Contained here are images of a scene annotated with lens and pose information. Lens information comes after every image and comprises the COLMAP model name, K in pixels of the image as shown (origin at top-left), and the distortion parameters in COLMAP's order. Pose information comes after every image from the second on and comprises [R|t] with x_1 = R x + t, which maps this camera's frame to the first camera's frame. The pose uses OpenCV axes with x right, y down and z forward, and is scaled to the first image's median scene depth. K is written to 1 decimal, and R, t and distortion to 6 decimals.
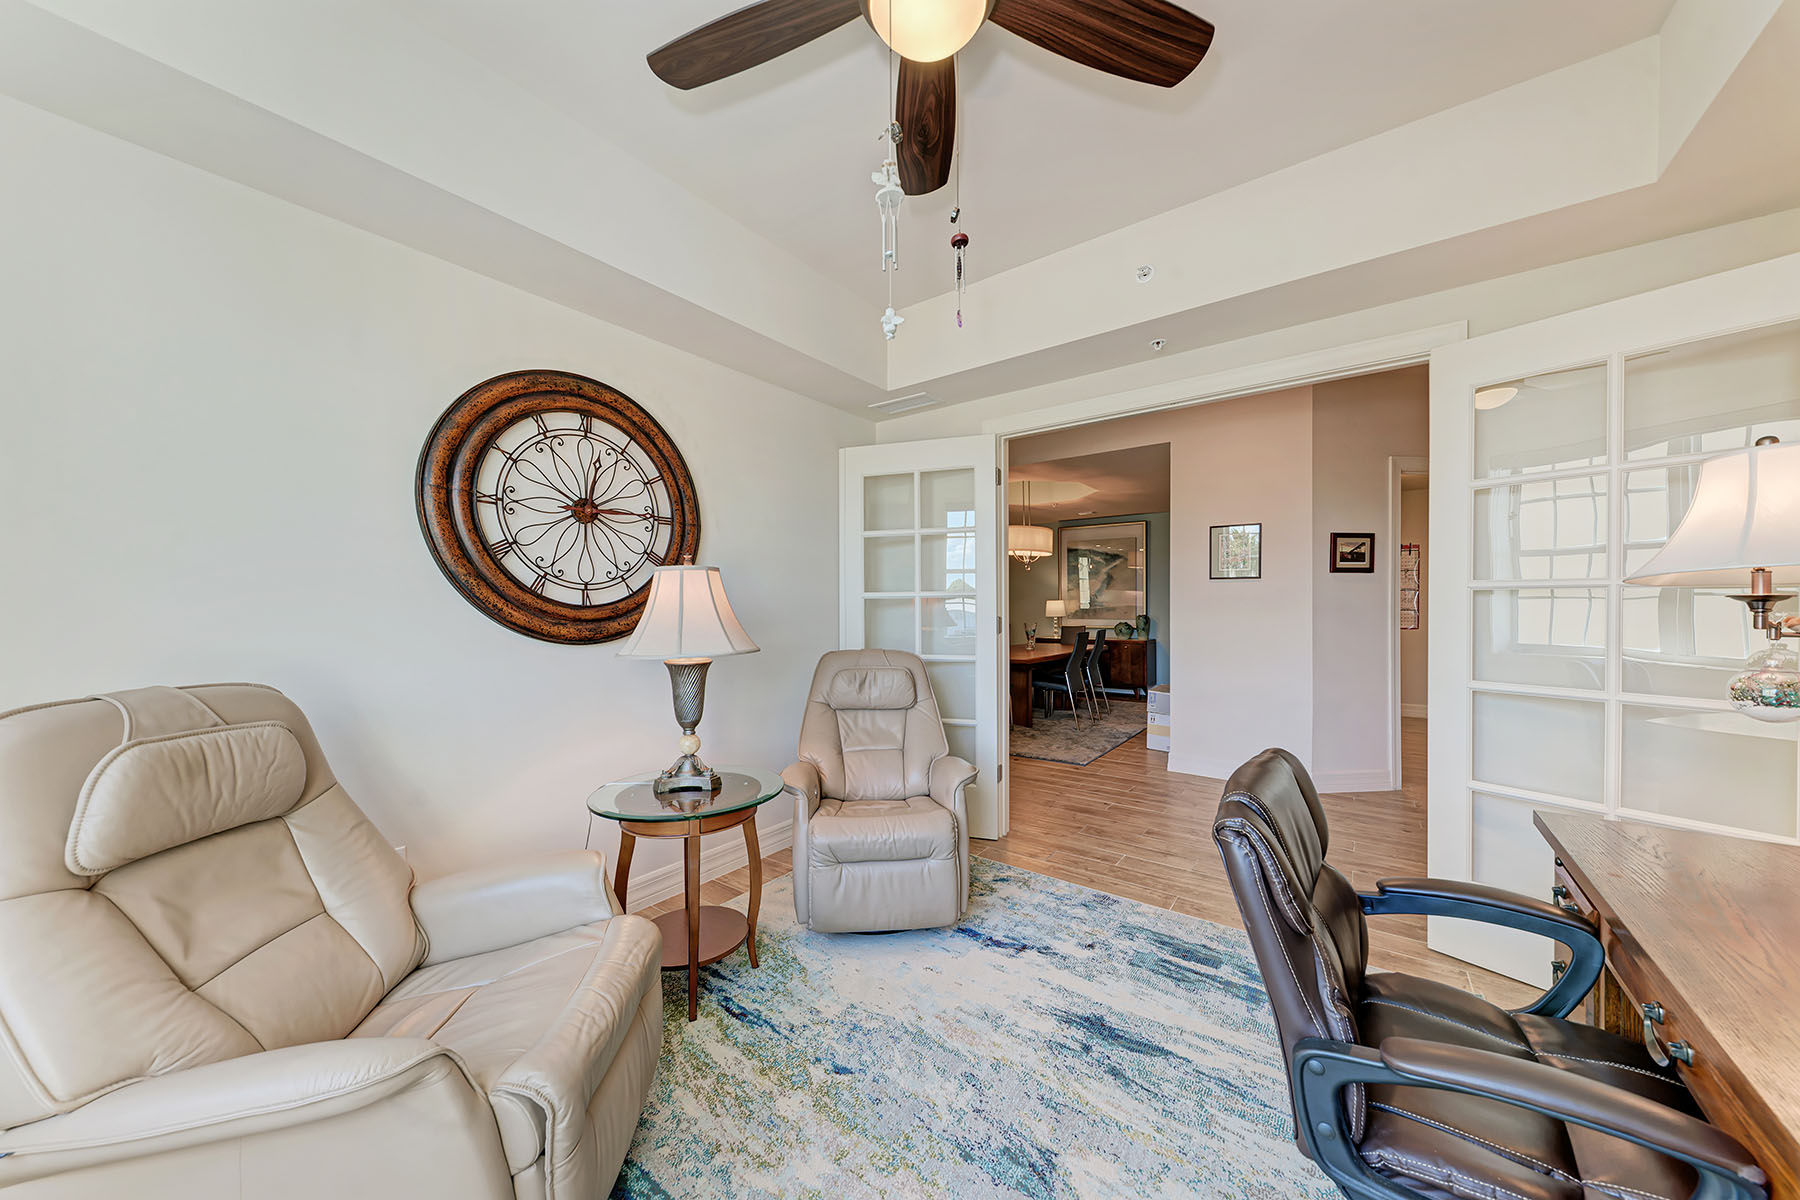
lens RADIAL K [[607.2, 0, 893.7], [0, 607.2, 606.2], [0, 0, 1]] dist [-0.000490, -0.000055]
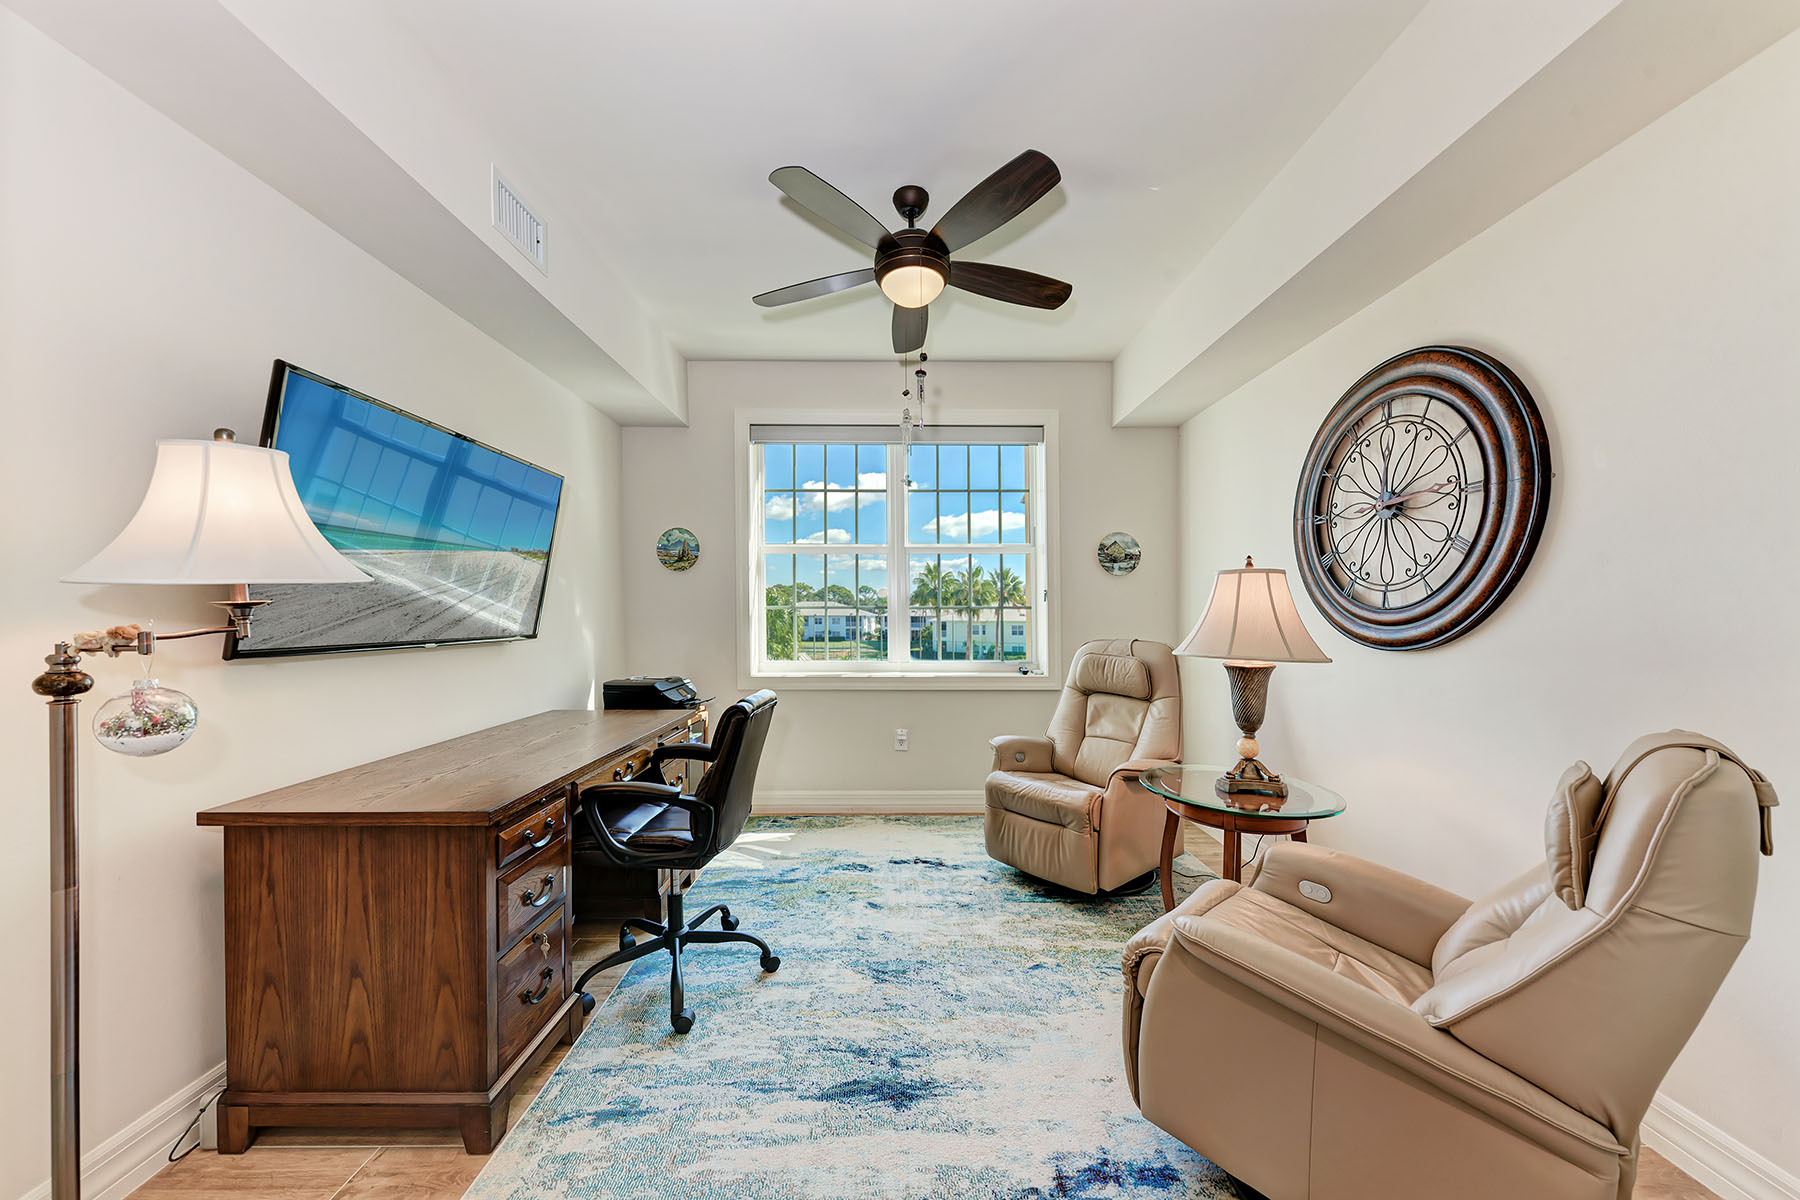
lens RADIAL K [[614.9, 0, 891.1], [0, 614.9, 611.5], [0, 0, 1]] dist [0.007092, -0.001075]
pose [[-0.796755, 0.006557, -0.604267, 0.805116], [0.004533, 0.999978, 0.004875, -0.004475], [0.604286, 0.001145, -0.796767, 1.568180]]
